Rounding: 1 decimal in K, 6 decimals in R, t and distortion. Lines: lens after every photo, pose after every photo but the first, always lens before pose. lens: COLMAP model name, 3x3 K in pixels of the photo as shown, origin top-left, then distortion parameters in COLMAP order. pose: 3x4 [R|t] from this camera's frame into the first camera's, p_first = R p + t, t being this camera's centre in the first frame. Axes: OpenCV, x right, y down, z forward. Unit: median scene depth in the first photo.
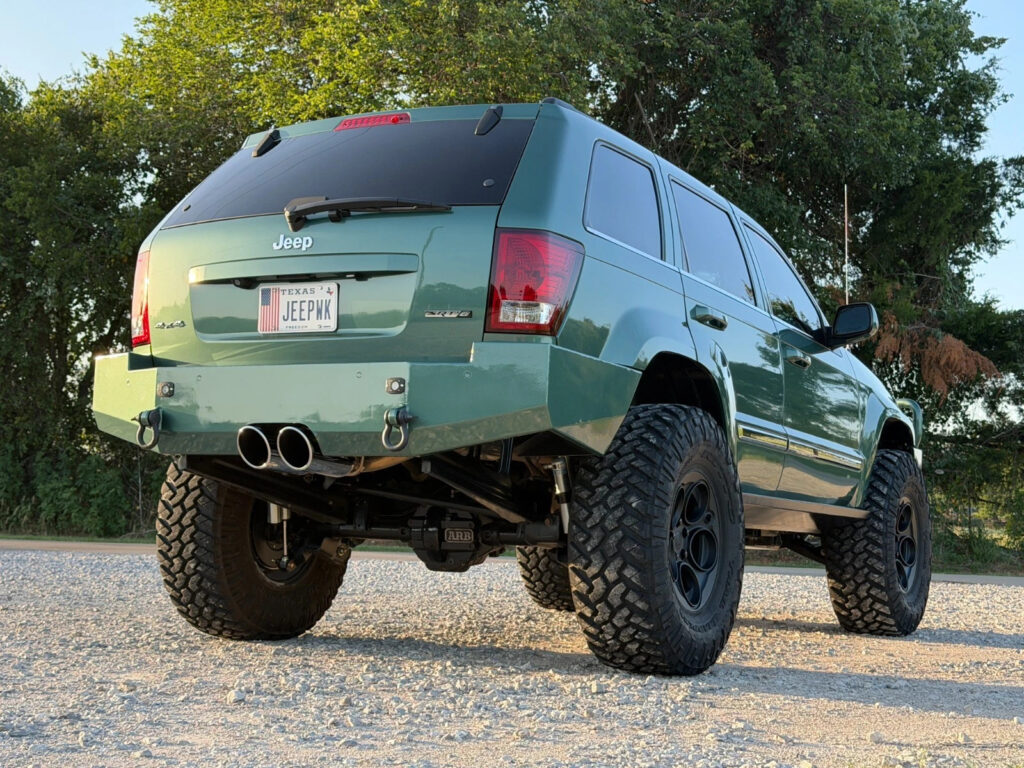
lens RADIAL K [[1552.1, 0, 505.3], [0, 1552.1, 379.5], [0, 0, 1]] dist [0.131277, 0.000000]
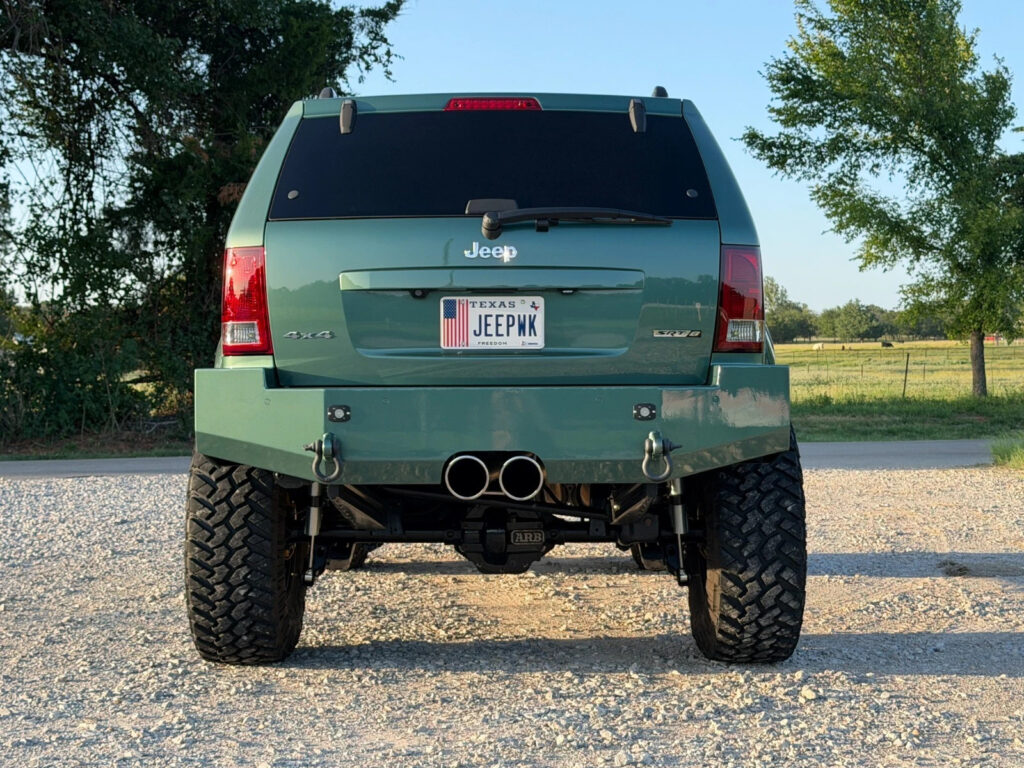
lens RADIAL K [[1742.2, 0, 505.4], [0, 1742.2, 382.7], [0, 0, 1]] dist [0.138033, 0.000000]
pose [[0.878085, -0.038145, 0.476982, -0.620146], [-0.010524, 0.995037, 0.098949, -0.112543], [-0.478389, -0.091906, 0.873325, 0.090778]]
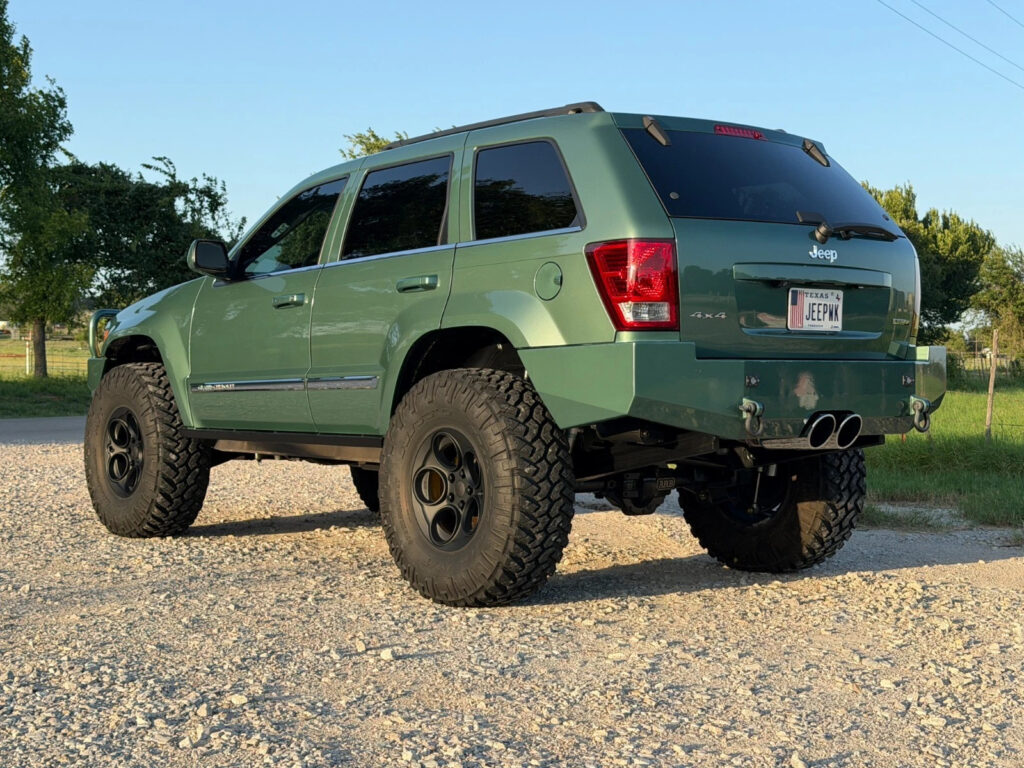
lens RADIAL K [[1552.1, 0, 507.2], [0, 1552.1, 385.9], [0, 0, 1]] dist [0.131277, 0.000000]
pose [[0.372542, -0.041696, 0.927078, -1.307601], [-0.079967, 0.993832, 0.076833, -0.060291], [-0.924563, -0.102760, 0.366910, 0.777296]]
